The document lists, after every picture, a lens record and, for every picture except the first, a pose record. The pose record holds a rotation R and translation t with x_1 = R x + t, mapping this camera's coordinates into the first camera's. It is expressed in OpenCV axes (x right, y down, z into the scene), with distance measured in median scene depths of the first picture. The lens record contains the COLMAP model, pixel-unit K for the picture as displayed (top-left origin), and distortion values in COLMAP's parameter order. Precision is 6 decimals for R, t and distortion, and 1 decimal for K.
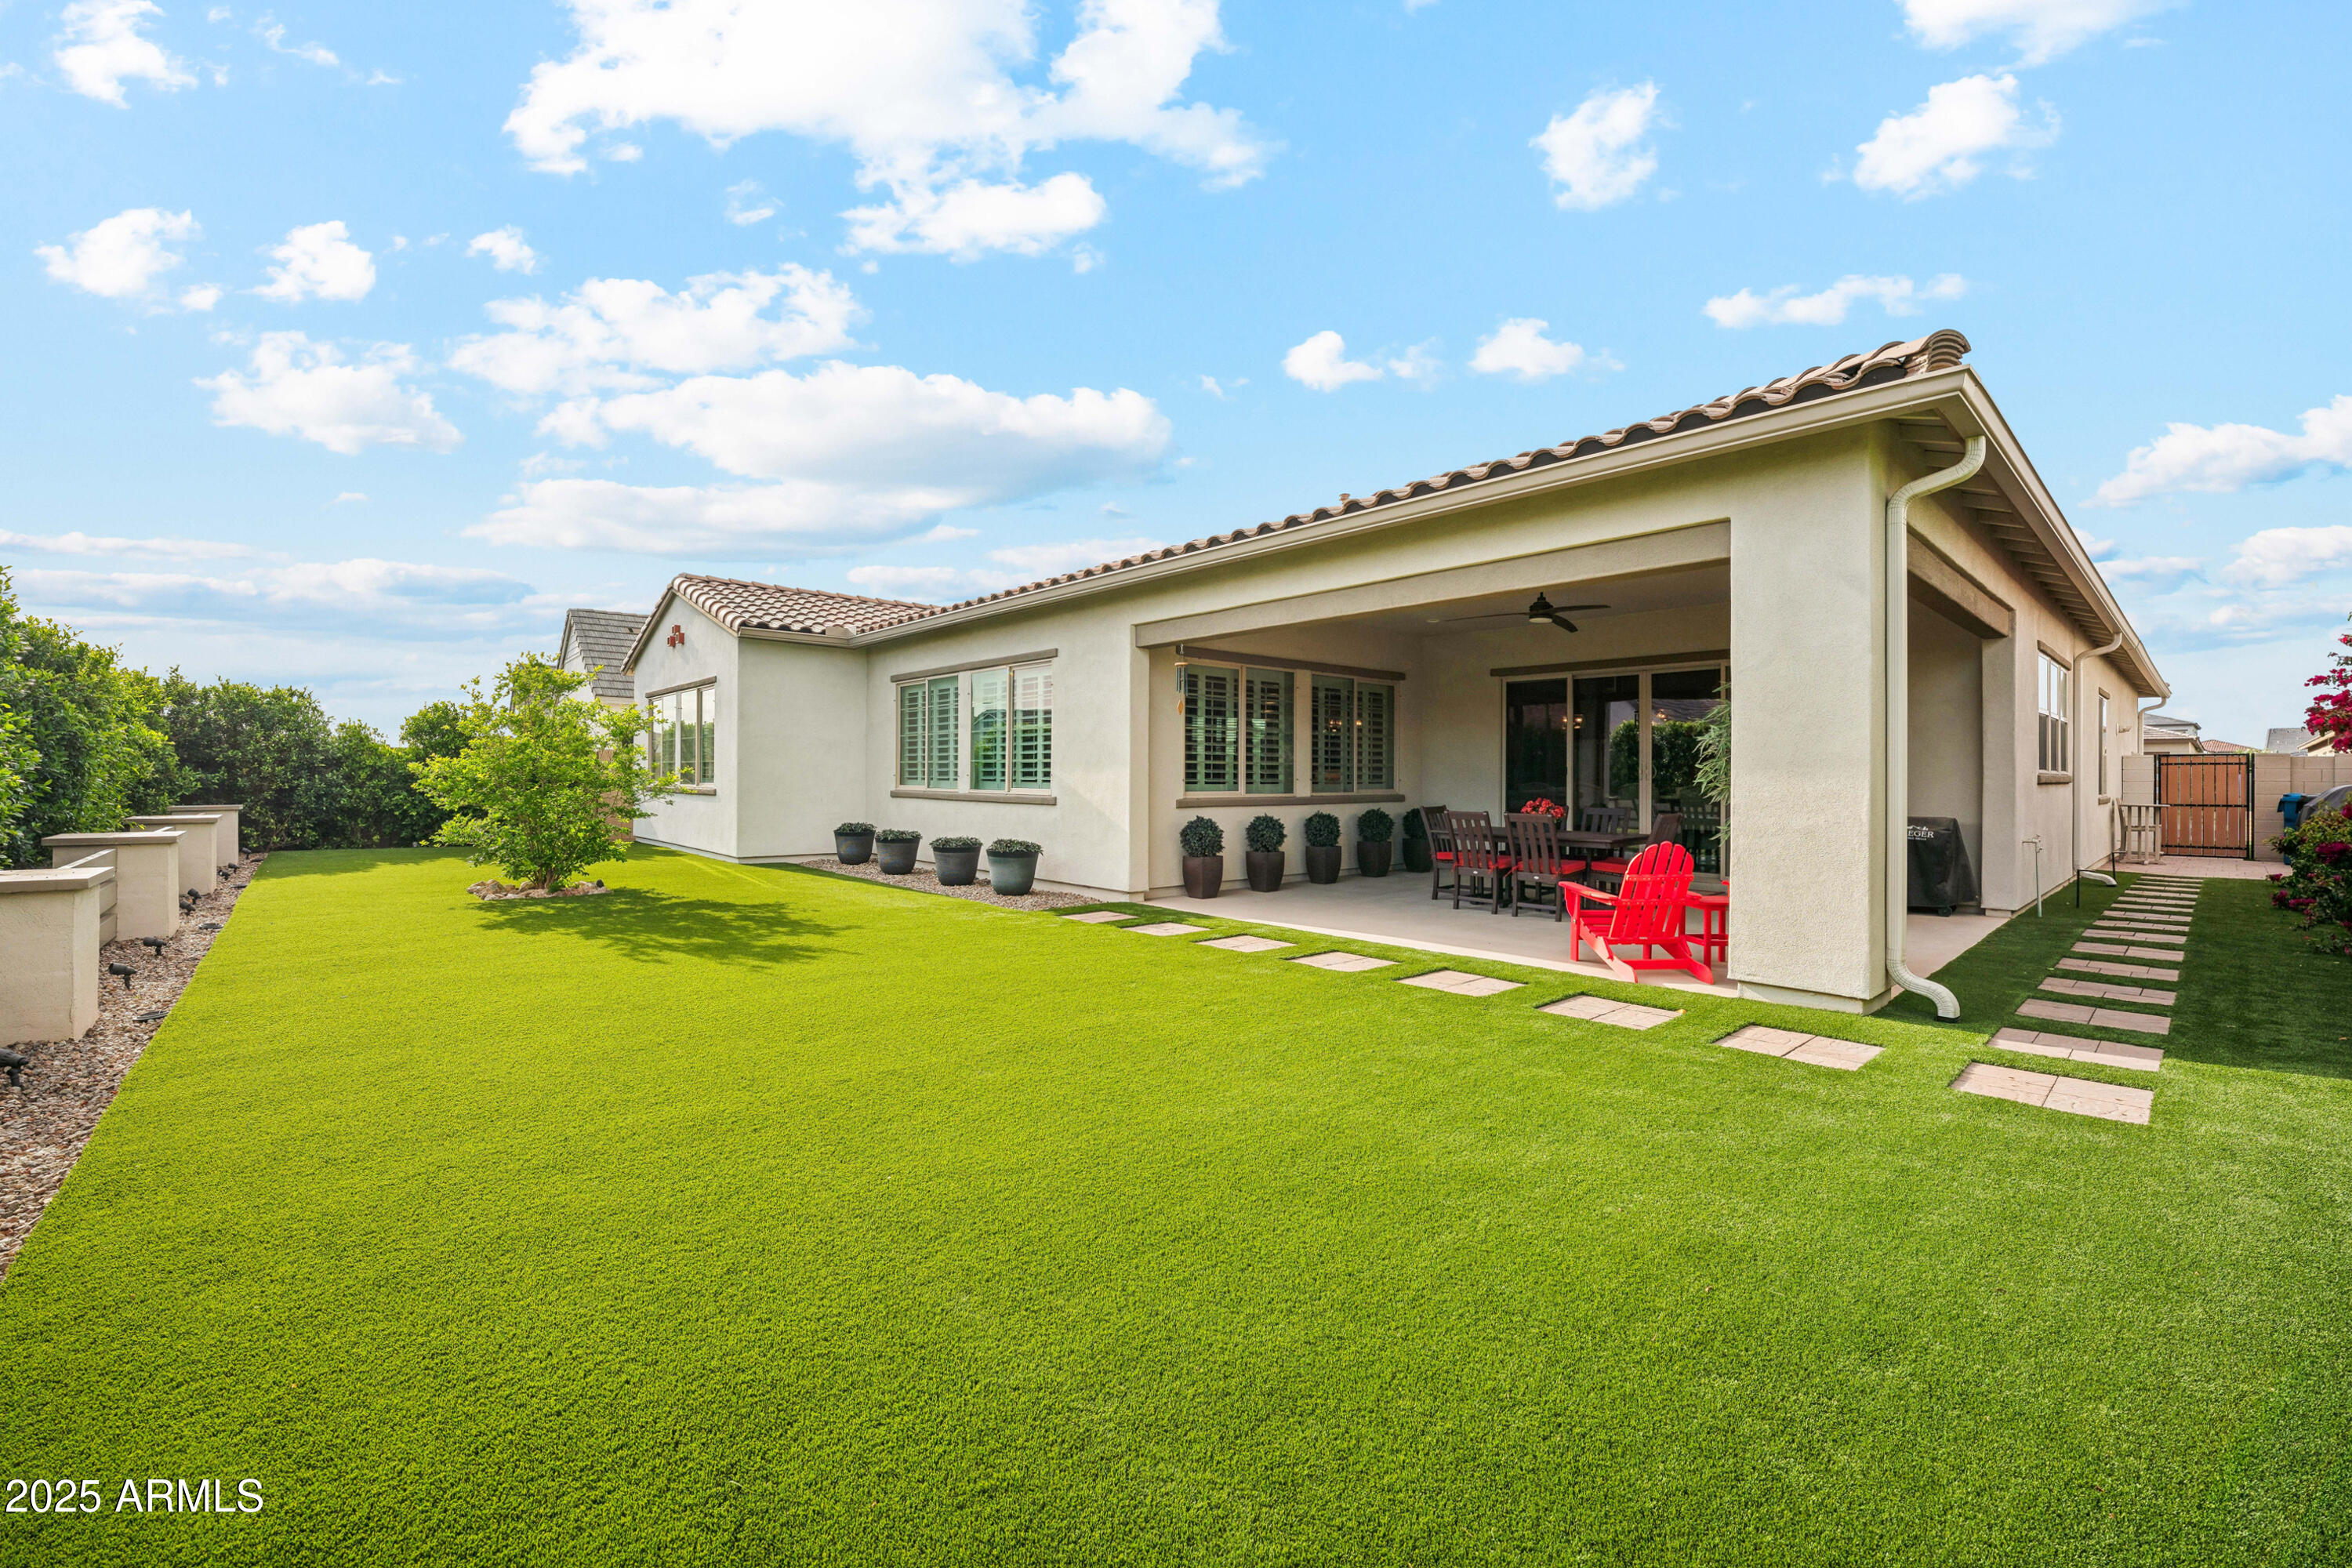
lens RADIAL K [[957.5, 0, 1183.8], [0, 957.5, 779.3], [0, 0, 1]] dist [0.000016, -0.000137]
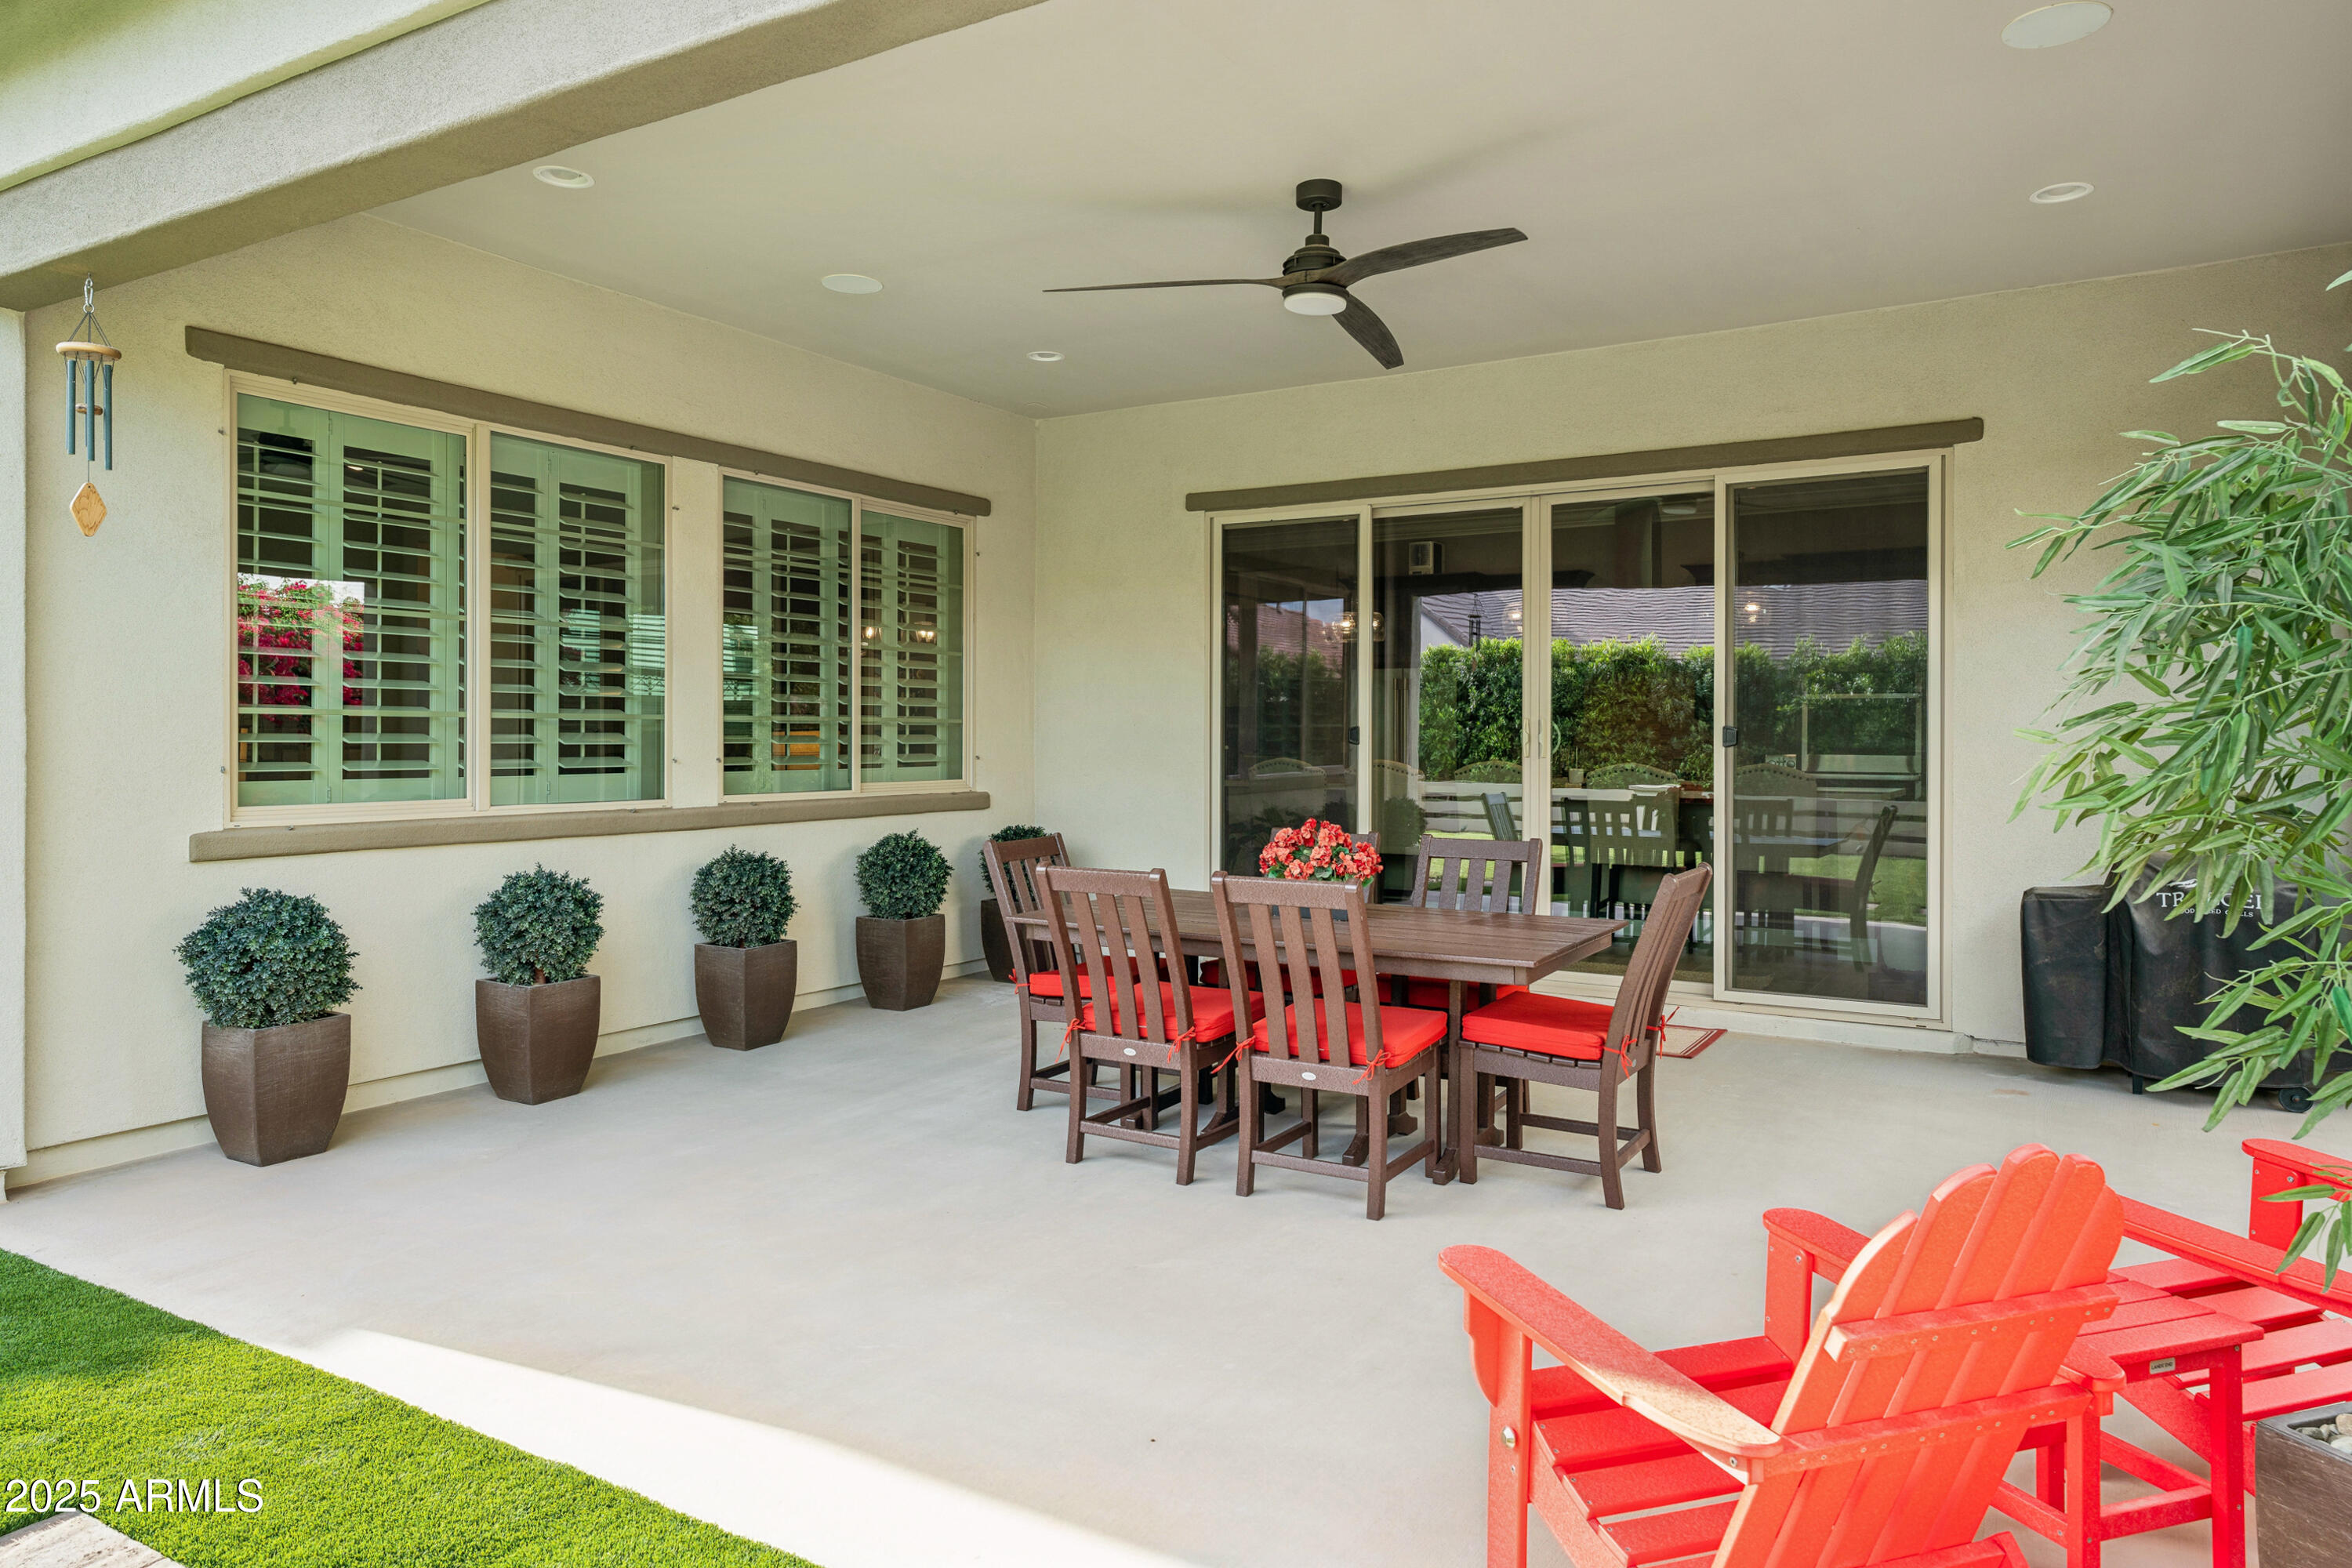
lens RADIAL K [[1509.8, 0, 1173.0], [0, 1509.8, 743.4], [0, 0, 1]] dist [0.000492, 0.000023]
pose [[0.958748, -0.003093, 0.284241, 0.137072], [0.003081, 0.999995, 0.000488, -0.006039], [-0.284241, 0.000408, 0.958753, 0.399077]]
